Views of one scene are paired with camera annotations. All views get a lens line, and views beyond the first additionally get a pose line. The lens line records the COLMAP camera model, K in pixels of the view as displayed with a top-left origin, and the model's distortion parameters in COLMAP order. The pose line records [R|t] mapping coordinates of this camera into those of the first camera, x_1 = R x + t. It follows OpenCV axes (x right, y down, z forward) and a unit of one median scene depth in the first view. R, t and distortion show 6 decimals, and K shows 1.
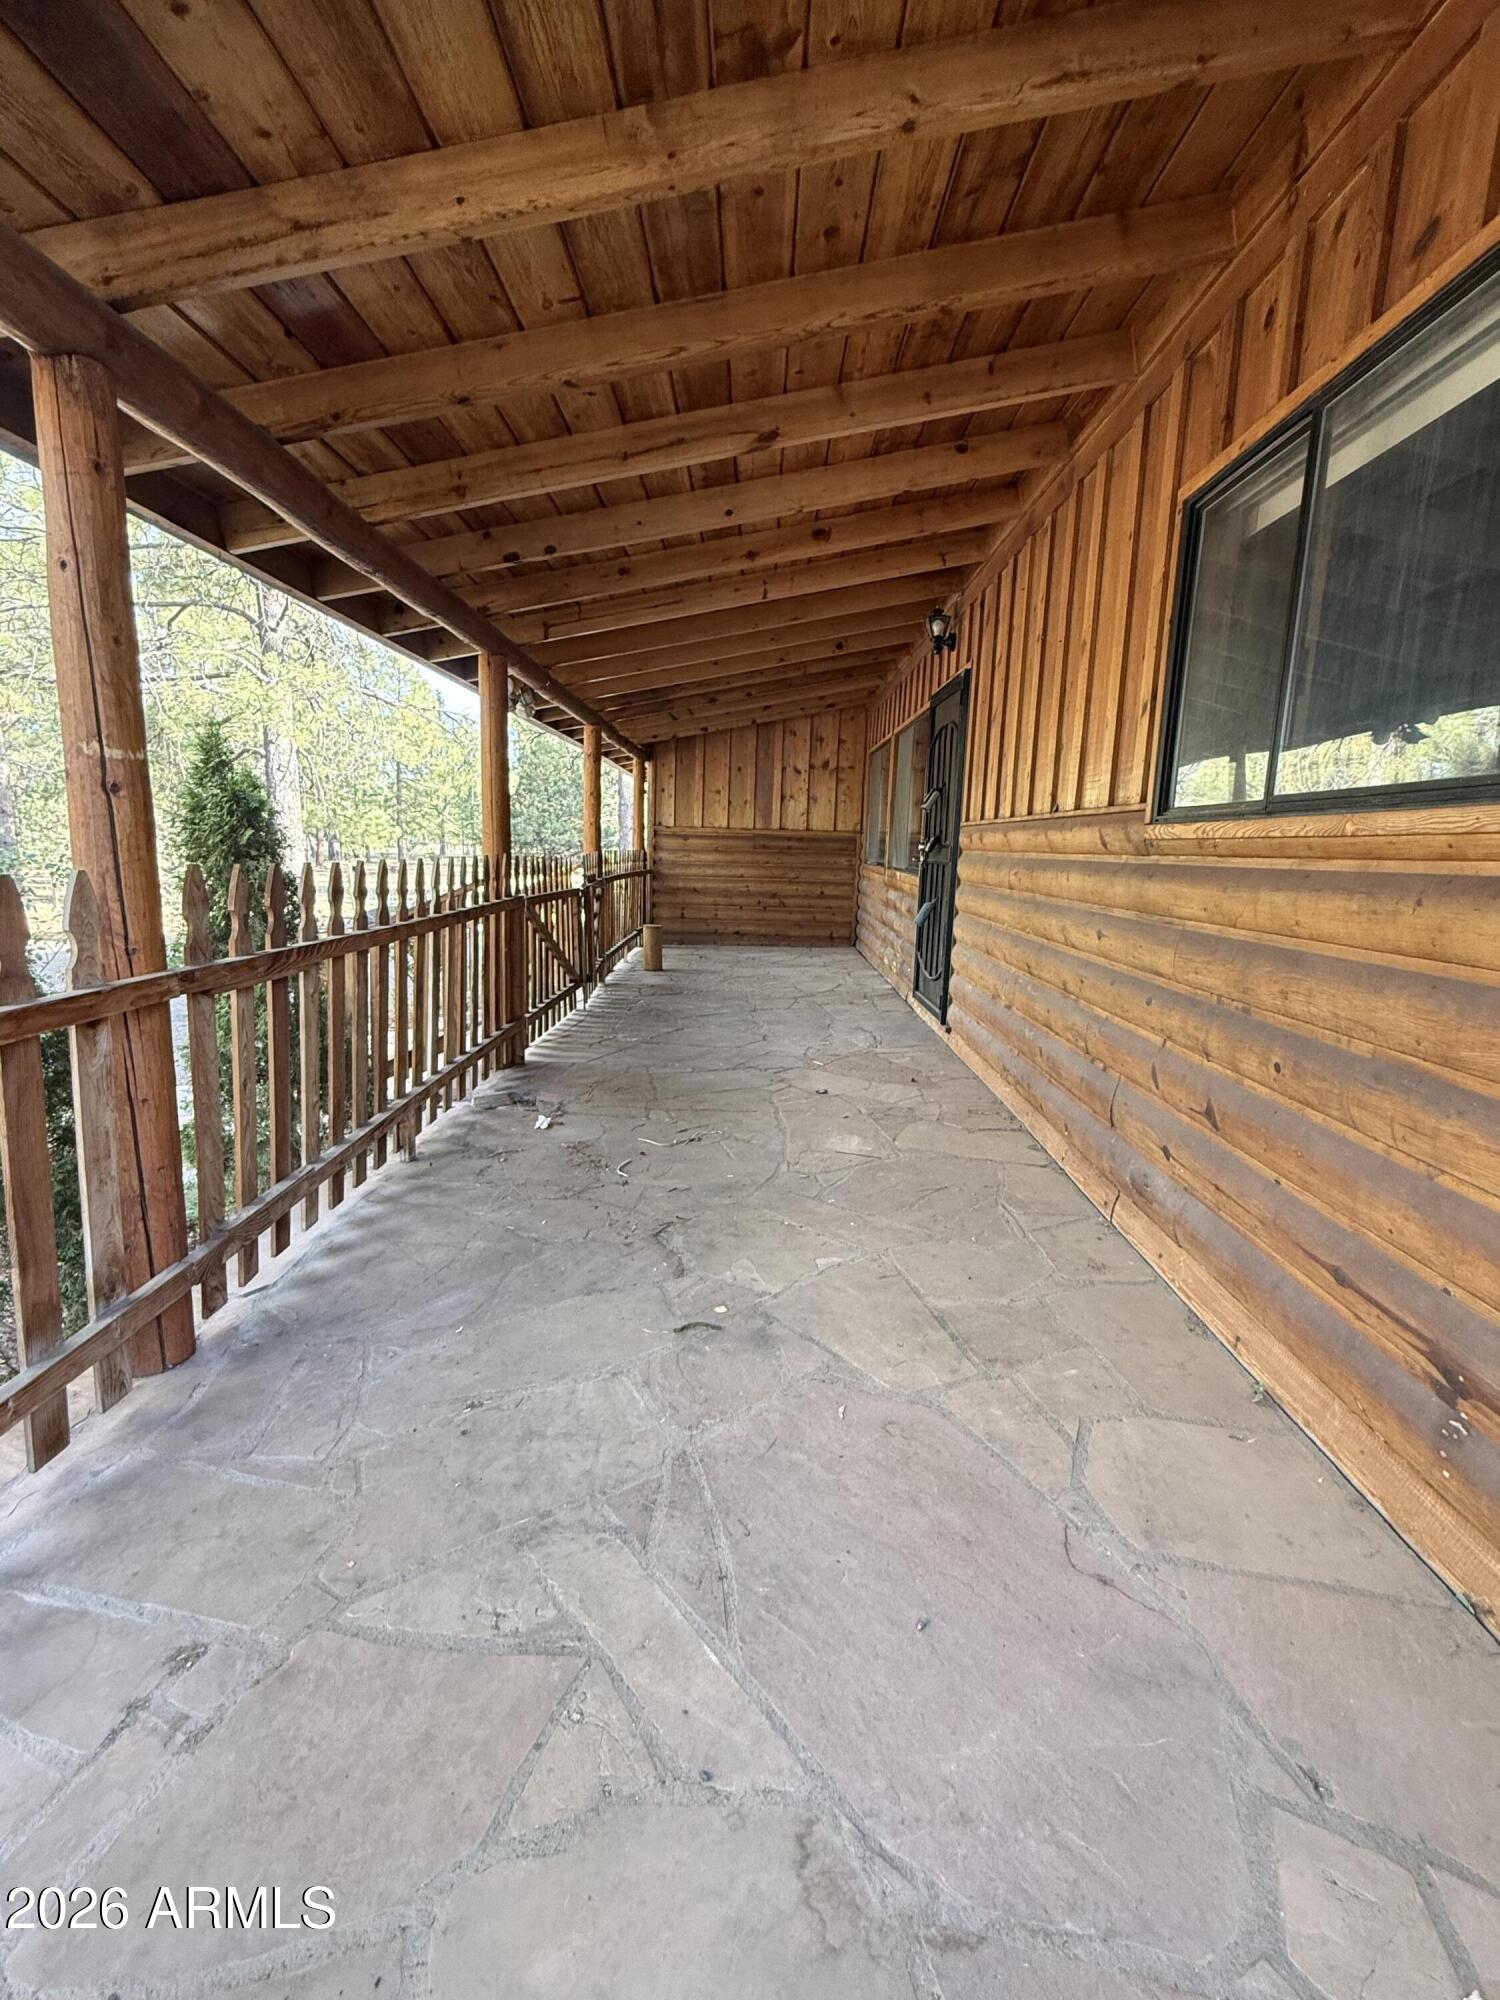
lens RADIAL K [[969.5, 0, 760.7], [0, 969.5, 995.8], [0, 0, 1]] dist [-0.003872, 0.000993]
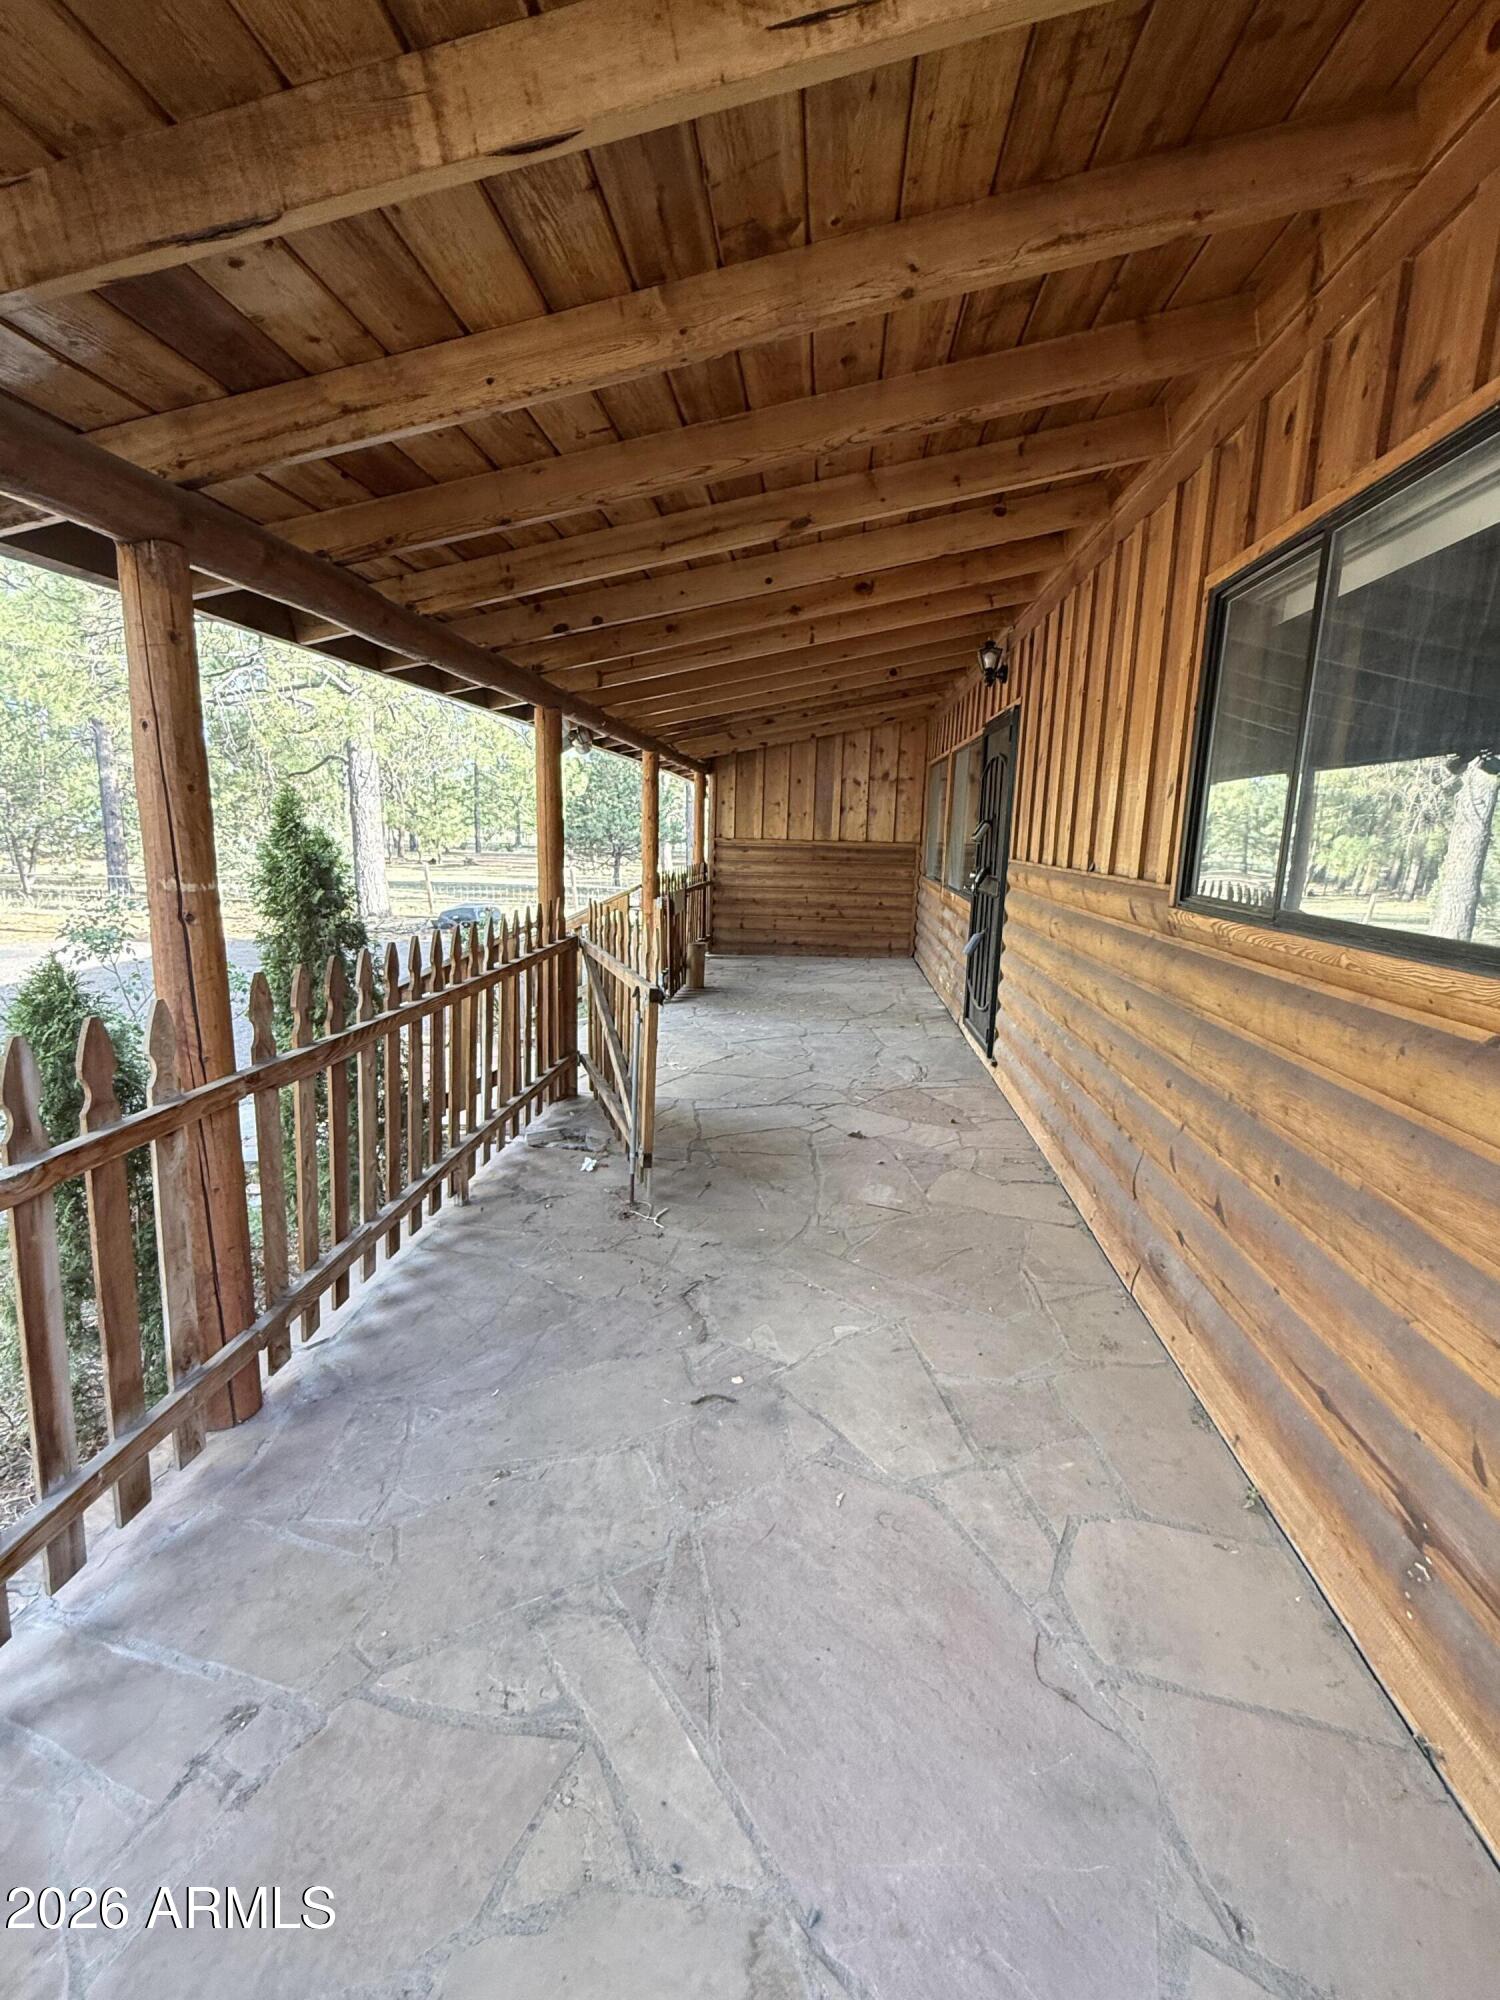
lens RADIAL K [[969.5, 0, 748.7], [0, 969.5, 997.9], [0, 0, 1]] dist [-0.003872, 0.000993]
pose [[0.996413, 0.010210, -0.084004, 0.065412], [-0.008791, 0.999813, 0.017250, -0.132337], [0.084164, -0.016450, 0.996316, -0.056954]]
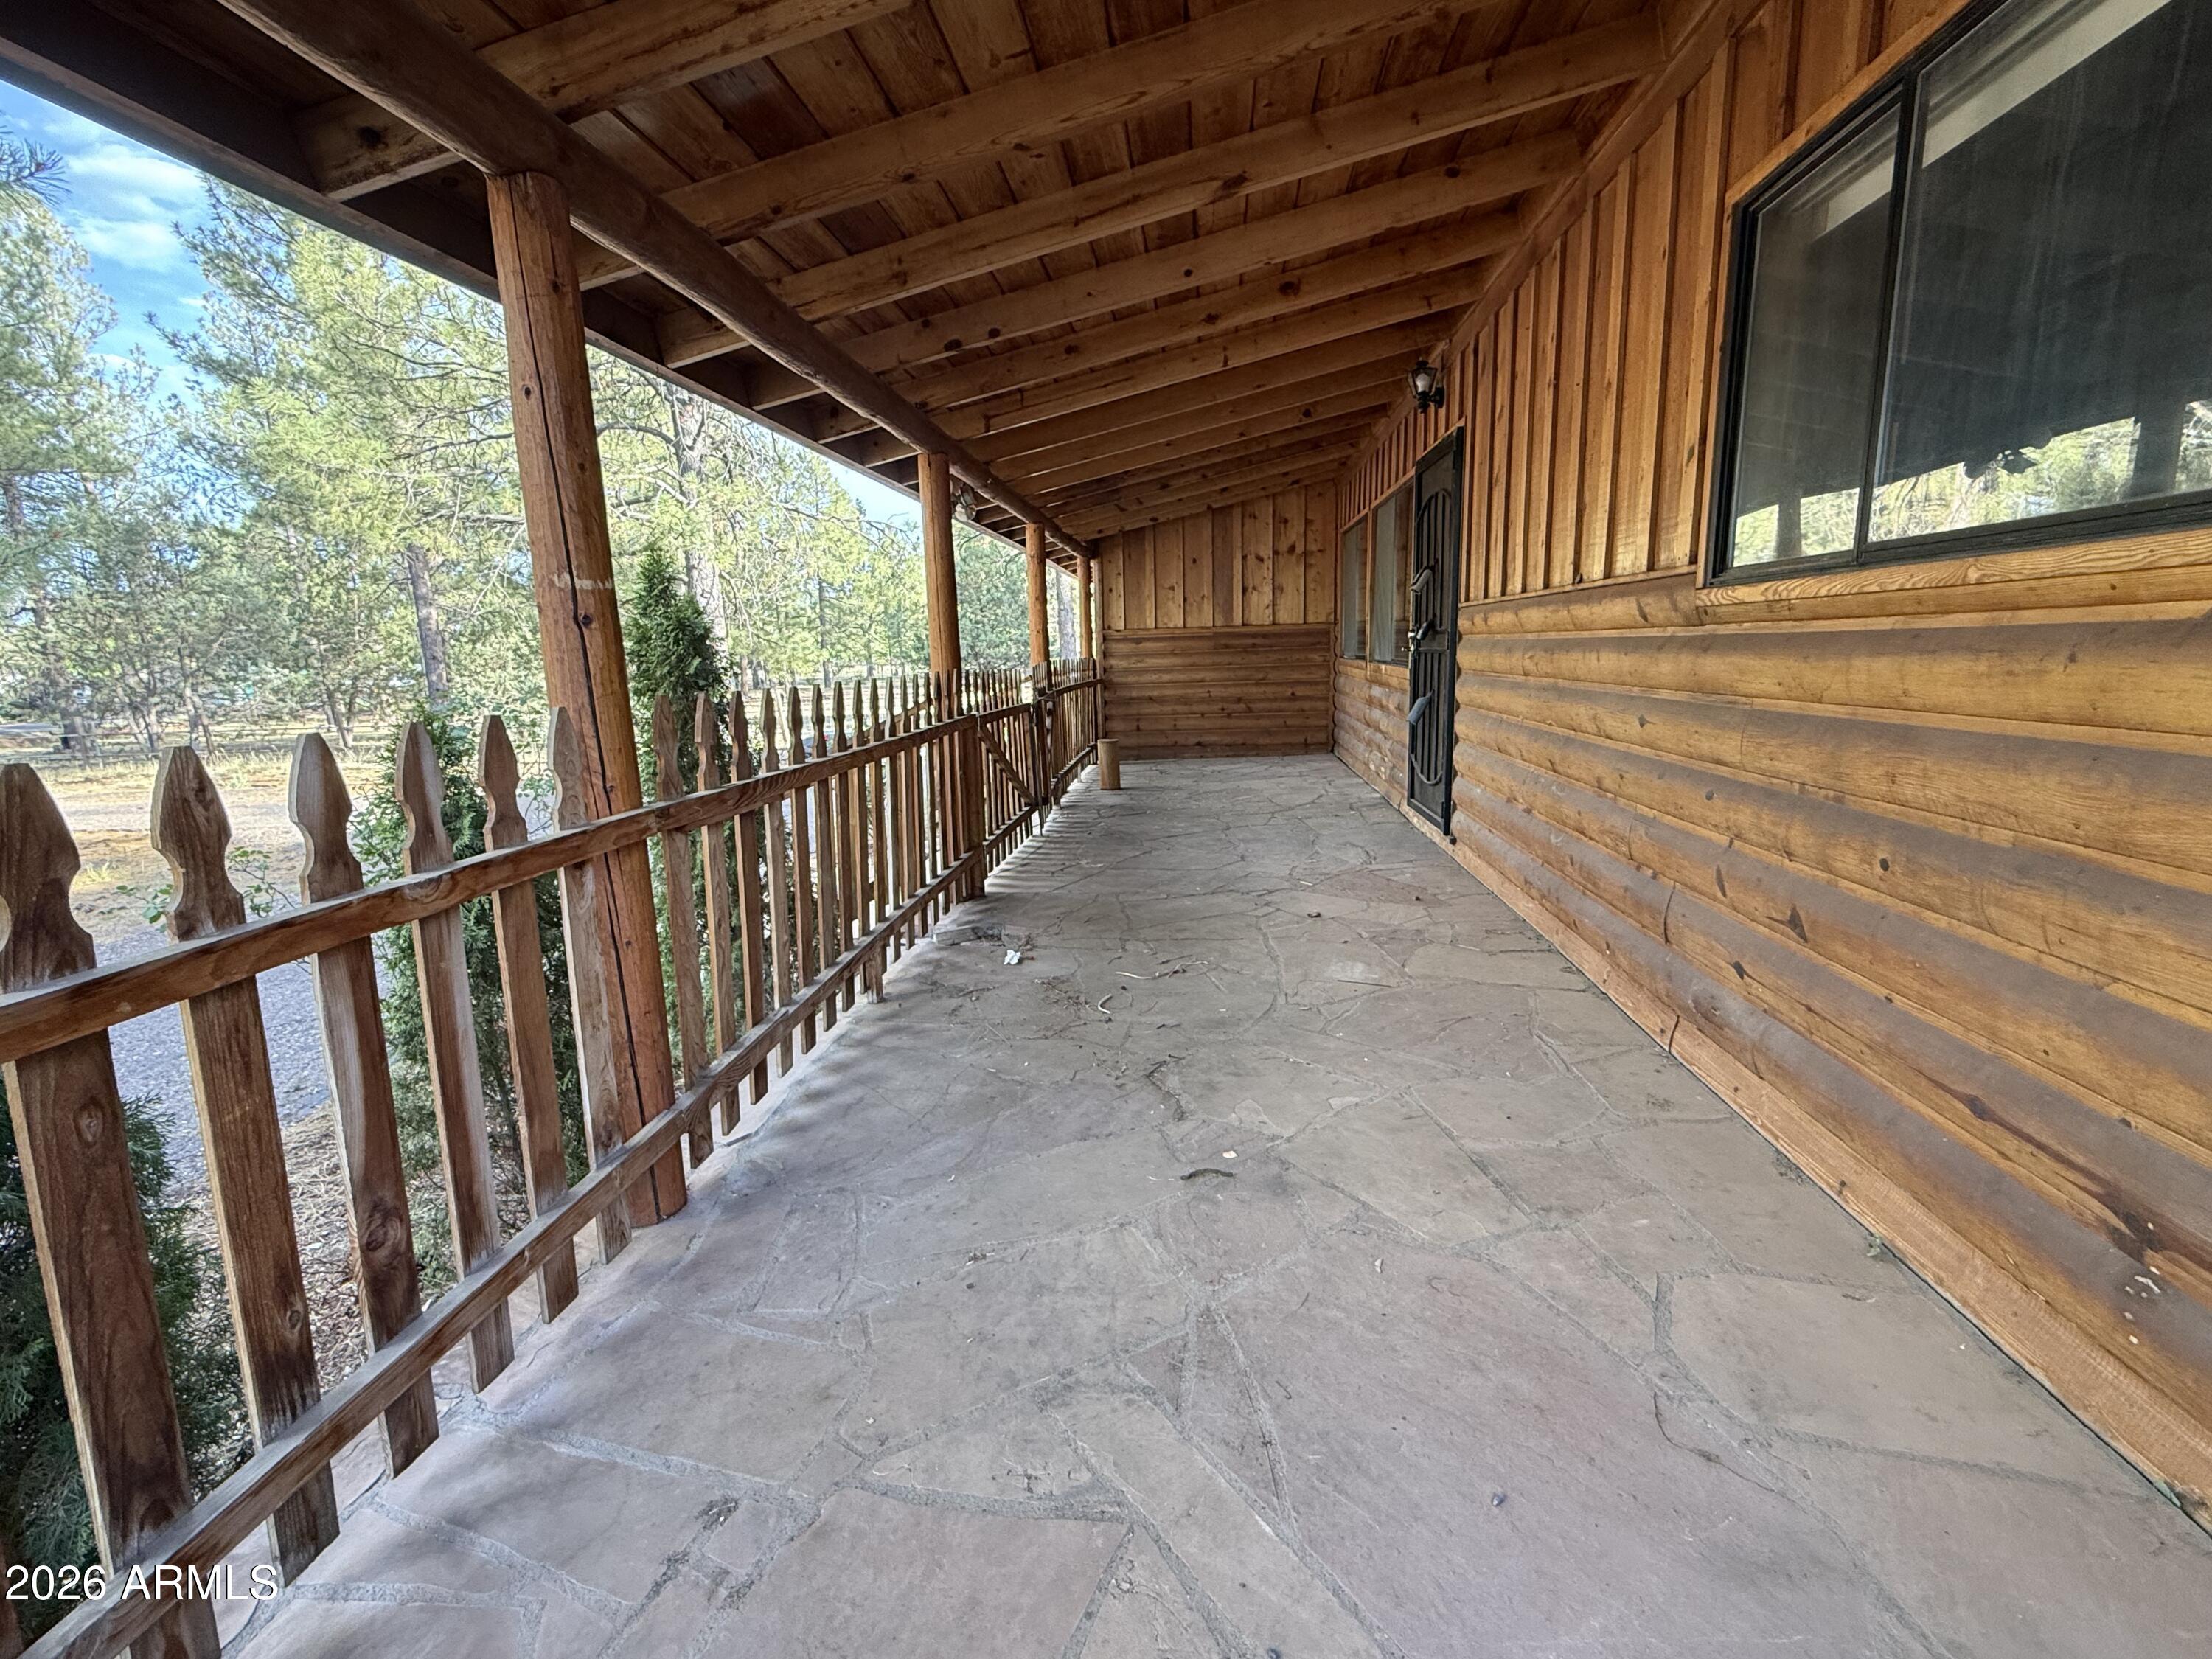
lens RADIAL K [[1072.3, 0, 1100.3], [0, 1072.3, 833.4], [0, 0, 1]] dist [-0.003872, 0.000993]
pose [[0.992909, -0.041364, -0.111448, -0.043682], [0.043133, 0.998978, 0.013506, 0.004548], [0.110776, -0.018217, 0.993678, -0.007321]]
